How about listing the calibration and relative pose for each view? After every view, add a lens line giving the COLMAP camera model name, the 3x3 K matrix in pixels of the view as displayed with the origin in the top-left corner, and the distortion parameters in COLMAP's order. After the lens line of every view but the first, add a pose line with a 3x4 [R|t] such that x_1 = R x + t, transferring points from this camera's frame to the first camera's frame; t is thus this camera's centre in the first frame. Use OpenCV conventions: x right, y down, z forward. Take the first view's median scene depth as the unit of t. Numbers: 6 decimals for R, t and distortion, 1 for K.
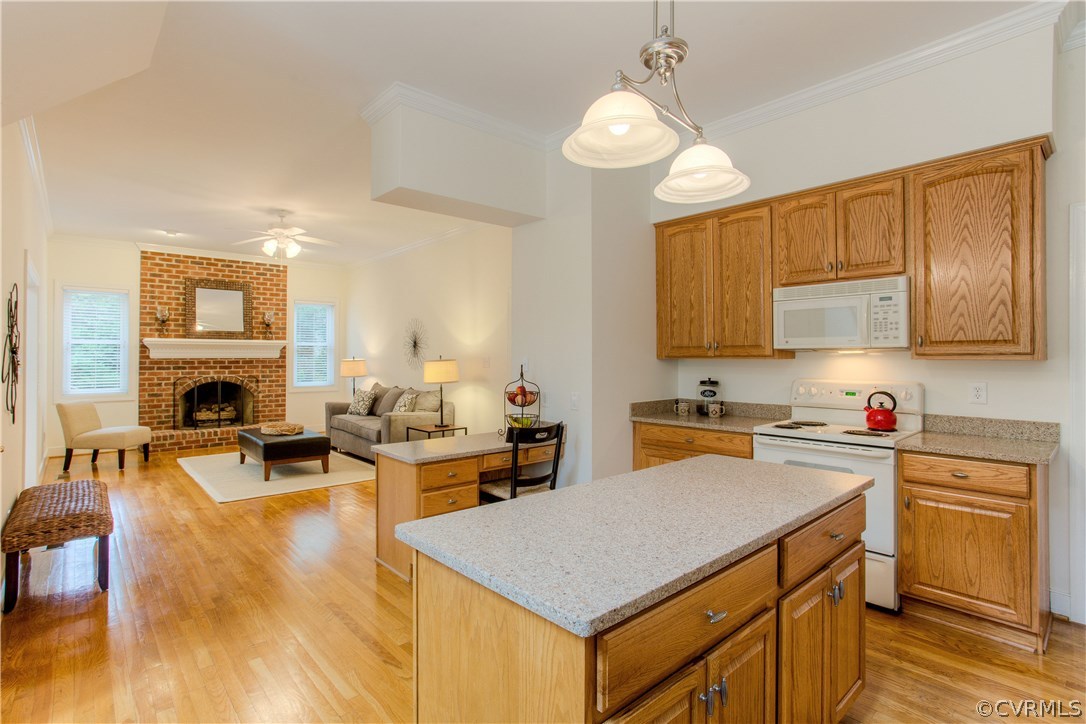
lens RADIAL K [[529.6, 0, 542.9], [0, 529.6, 351.0], [0, 0, 1]] dist [-0.027609, 0.010213]
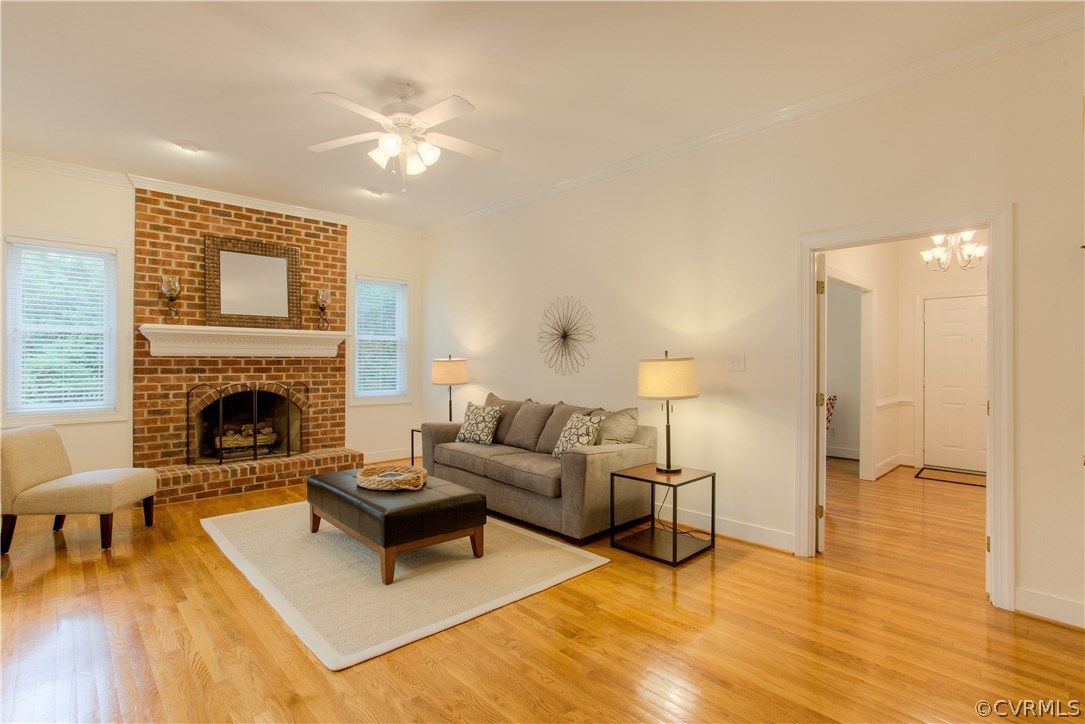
lens RADIAL K [[529.1, 0, 552.0], [0, 529.1, 361.3], [0, 0, 1]] dist [-0.027609, 0.010213]
pose [[0.999564, 0.004304, 0.029220, -0.269249], [-0.004638, 0.999924, 0.011399, 0.011134], [-0.029169, -0.011530, 0.999508, 0.333836]]
